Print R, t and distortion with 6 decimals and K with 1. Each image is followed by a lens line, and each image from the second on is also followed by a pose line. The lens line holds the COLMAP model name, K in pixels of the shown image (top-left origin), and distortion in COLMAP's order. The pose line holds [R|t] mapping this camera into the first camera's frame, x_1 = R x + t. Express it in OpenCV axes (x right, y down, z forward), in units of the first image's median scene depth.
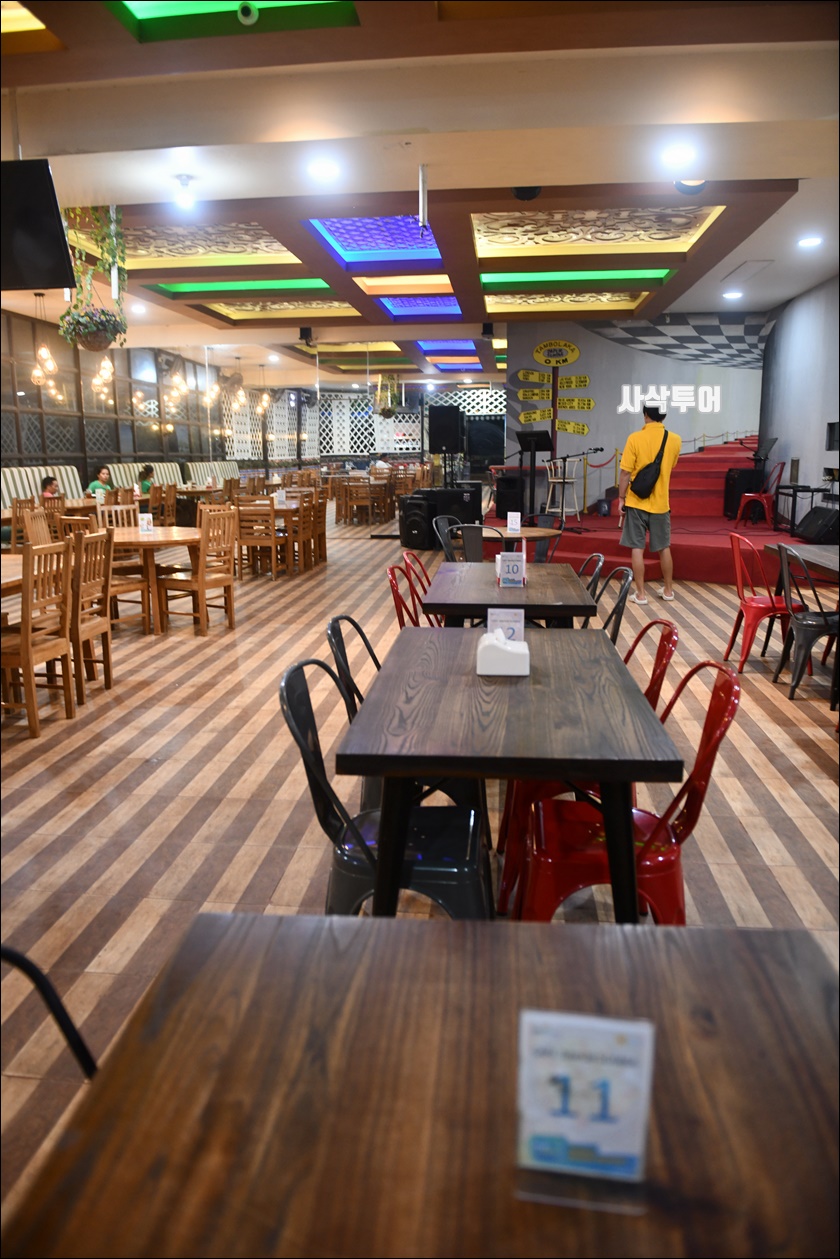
lens RADIAL K [[823.8, 0, 420.0], [0, 823.8, 629.5], [0, 0, 1]] dist [-0.035006, -0.001031]
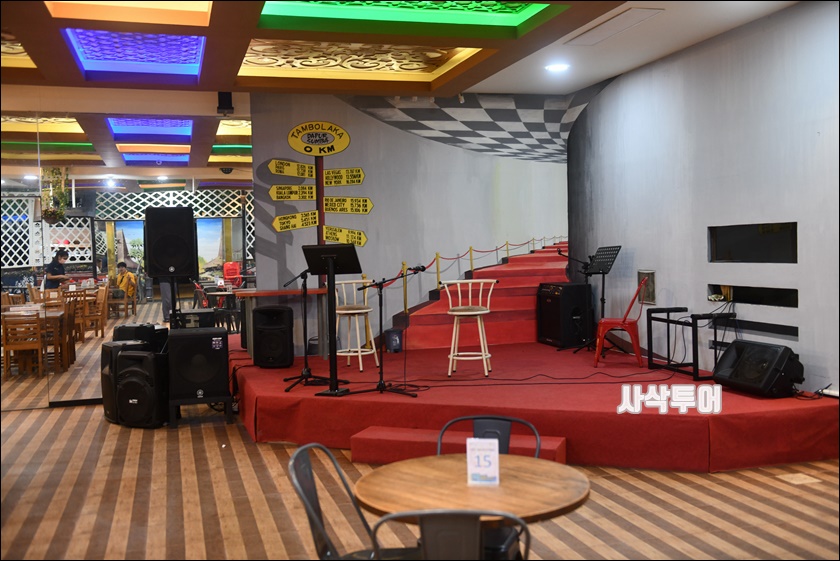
lens RADIAL K [[868.1, 0, 420.0], [0, 868.1, 280.5], [0, 0, 1]] dist [0.028668, 0.014498]
pose [[0.928628, -0.031037, 0.369712, -0.043780], [0.097363, 0.981956, -0.162118, -0.074648], [-0.358009, 0.186543, 0.914894, 0.271867]]
